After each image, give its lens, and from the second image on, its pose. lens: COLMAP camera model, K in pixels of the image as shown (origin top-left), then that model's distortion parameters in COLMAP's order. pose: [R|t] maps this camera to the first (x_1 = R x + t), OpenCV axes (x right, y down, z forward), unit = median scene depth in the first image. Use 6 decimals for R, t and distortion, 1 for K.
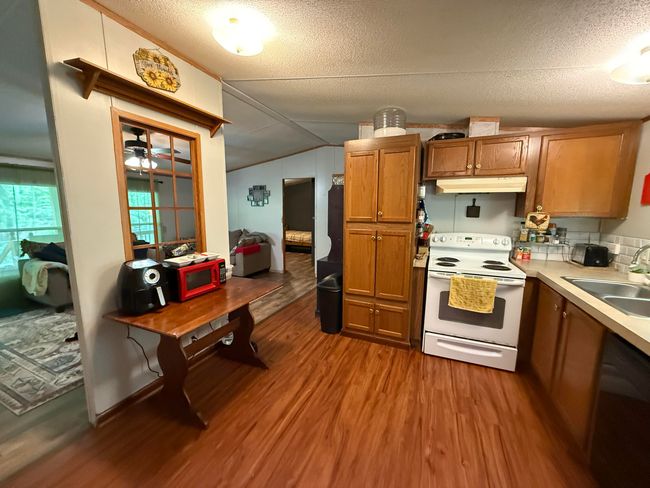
lens RADIAL K [[257.2, 0, 322.1], [0, 257.2, 244.7], [0, 0, 1]] dist [0.000968, -0.000070]
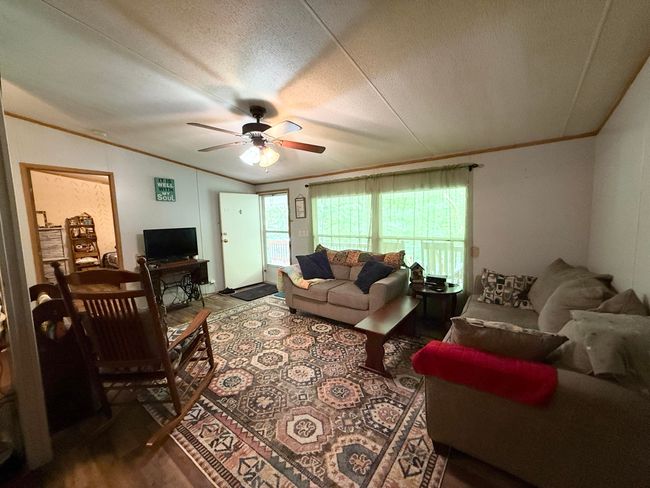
lens RADIAL K [[257.2, 0, 327.8], [0, 257.2, 248.0], [0, 0, 1]] dist [0.000968, -0.000070]
pose [[-0.215076, 0.107921, -0.970616, -0.027589], [-0.115035, 0.984157, 0.134917, -0.251179], [0.969798, 0.140673, -0.199254, 1.918320]]
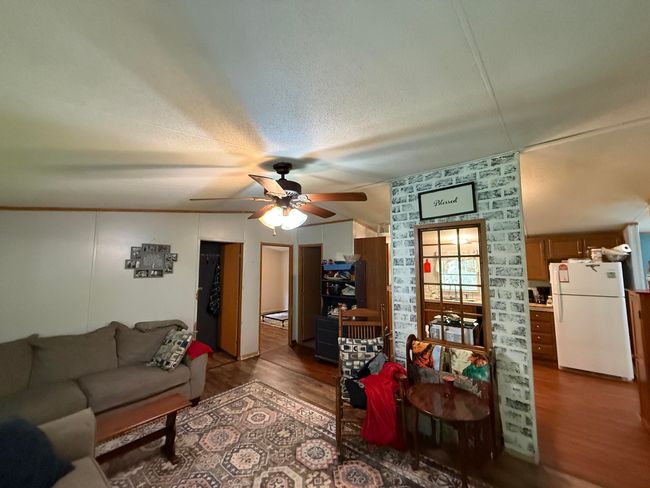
lens RADIAL K [[257.2, 0, 325.5], [0, 257.2, 243.3], [0, 0, 1]] dist [0.000968, -0.000070]
pose [[0.273156, 0.078071, 0.958797, -1.750361], [0.140634, 0.982752, -0.120087, -0.237764], [-0.951634, 0.167642, 0.257465, 1.065149]]
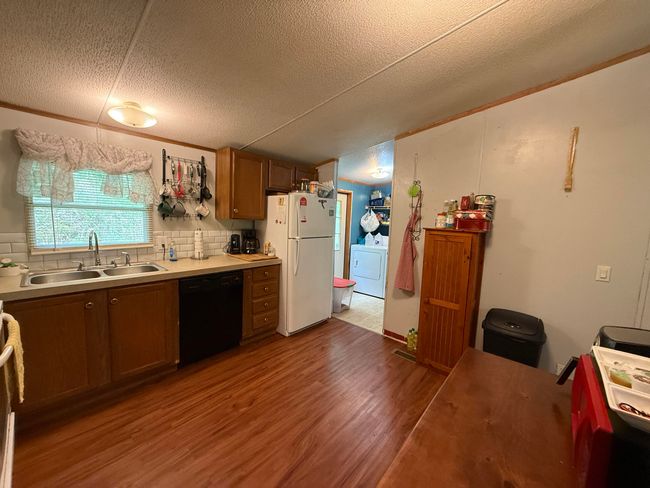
lens RADIAL K [[258.7, 0, 327.5], [0, 258.7, 243.2], [0, 0, 1]] dist [0.000327, 0.000030]
pose [[-0.955589, -0.069639, 0.286356, -0.173696], [-0.000451, 0.972024, 0.234882, -0.163971], [-0.294701, 0.224321, -0.928887, 1.186730]]
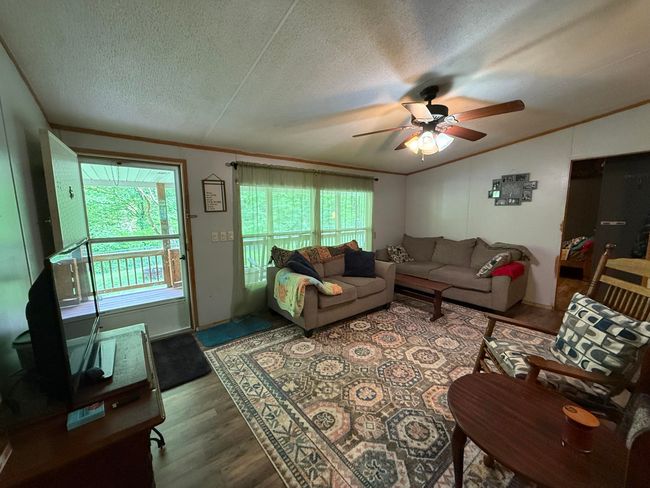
lens RADIAL K [[257.2, 0, 321.4], [0, 257.2, 244.6], [0, 0, 1]] dist [0.000968, -0.000070]
pose [[0.882824, 0.047390, -0.467306, -0.878305], [-0.050971, 0.998688, 0.004986, -0.057670], [0.466930, 0.019417, 0.884081, 0.406277]]
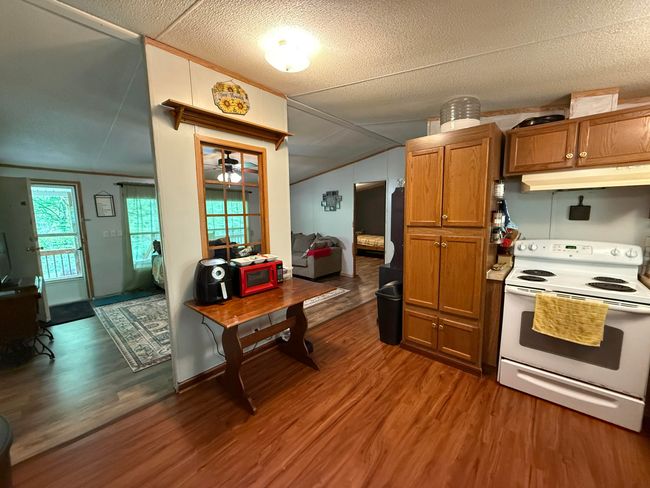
lens RADIAL K [[257.2, 0, 322.0], [0, 257.2, 244.7], [0, 0, 1]] dist [0.000968, -0.000070]
pose [[0.949254, 0.020244, -0.313857, 0.110097], [-0.025208, 0.999613, -0.011763, -0.003715], [0.313497, 0.019078, 0.949397, 0.021093]]
